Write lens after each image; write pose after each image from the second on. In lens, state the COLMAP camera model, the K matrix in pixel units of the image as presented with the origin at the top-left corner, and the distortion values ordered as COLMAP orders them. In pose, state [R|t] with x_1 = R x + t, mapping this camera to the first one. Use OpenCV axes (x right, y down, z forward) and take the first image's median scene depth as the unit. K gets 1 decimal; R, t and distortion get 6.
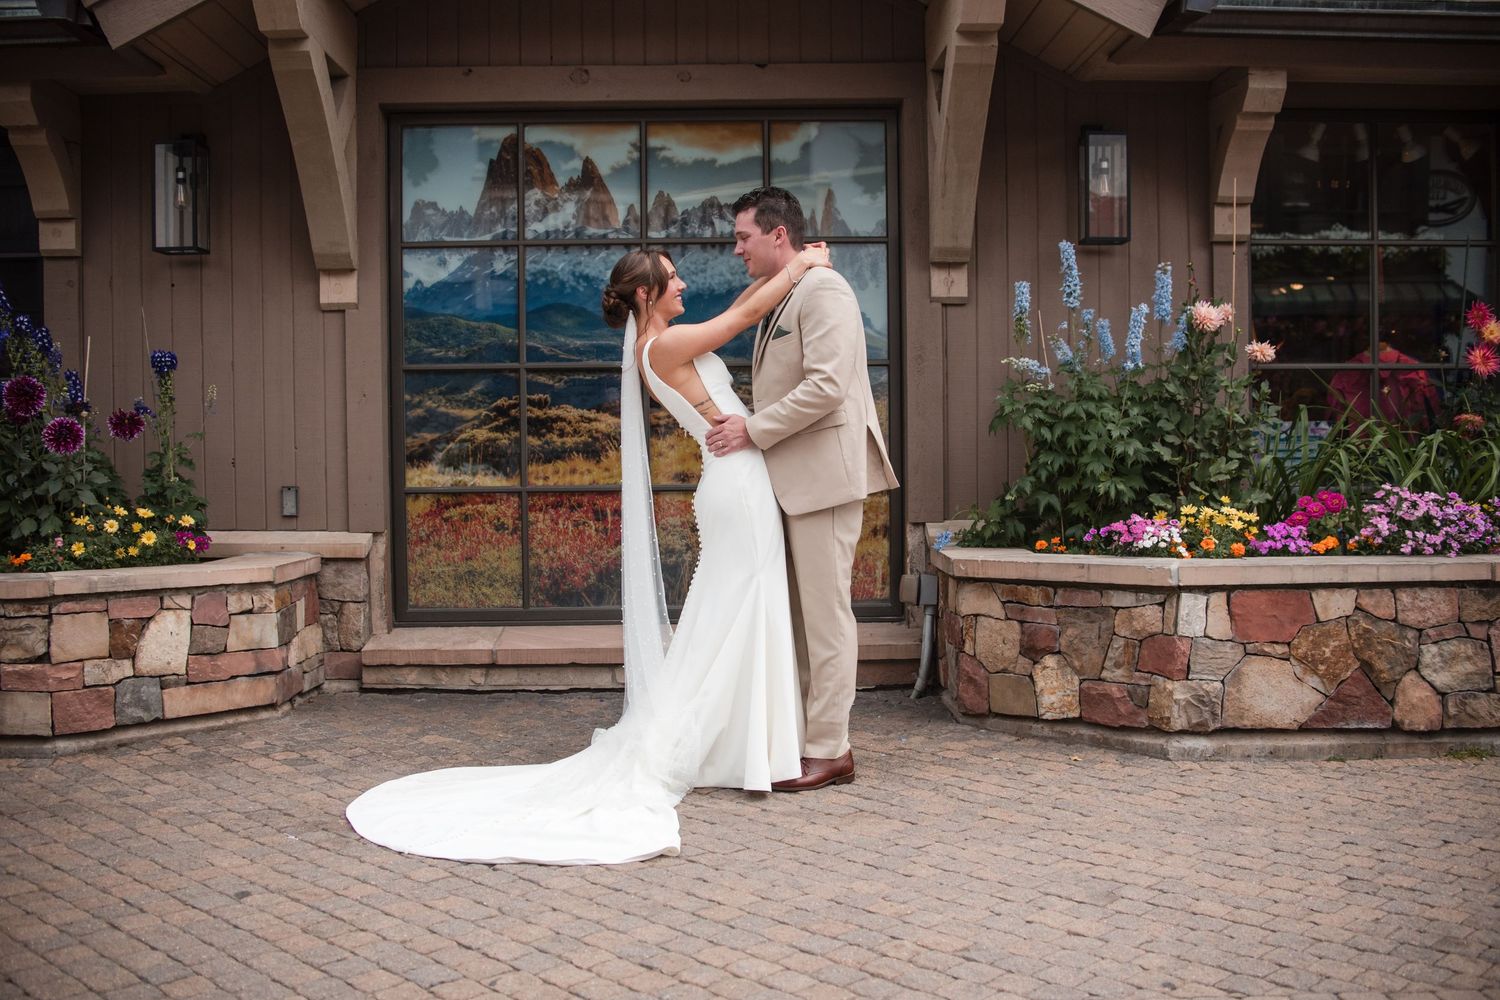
lens RADIAL K [[1515.0, 0, 761.7], [0, 1515.0, 497.2], [0, 0, 1]] dist [-0.150892, 0.000000]
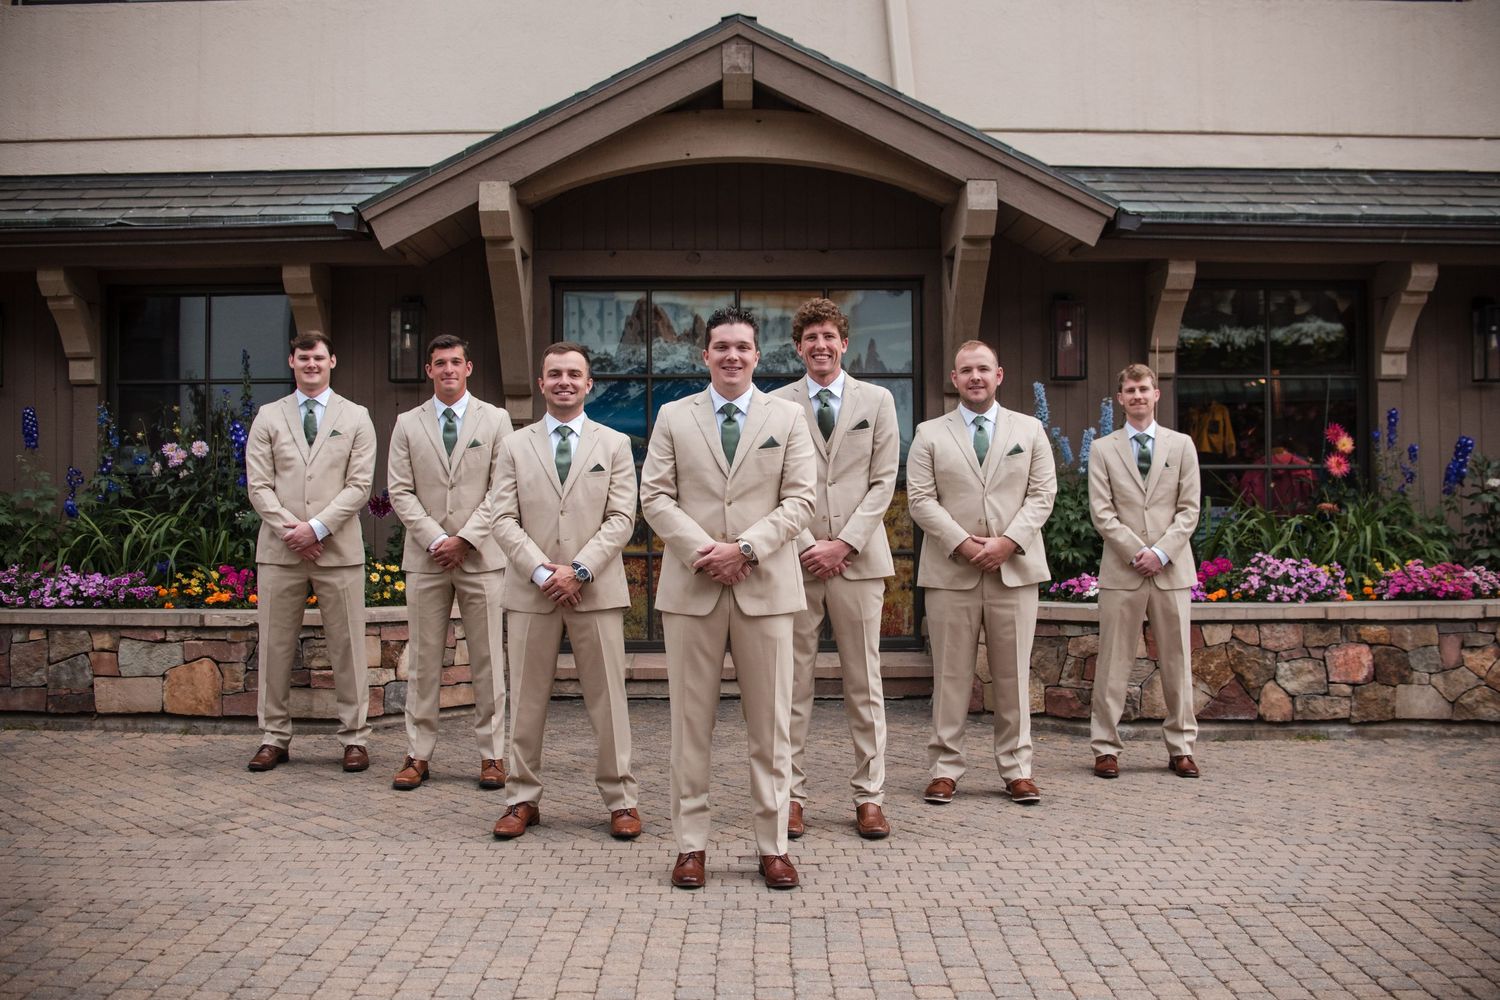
lens RADIAL K [[1515.0, 0, 743.1], [0, 1515.0, 501.7], [0, 0, 1]] dist [-0.150892, 0.000000]
pose [[0.999699, 0.005076, -0.024014, -0.047145], [-0.006015, 0.999213, -0.039213, 0.001063], [0.023796, 0.039346, 0.998942, -0.470550]]
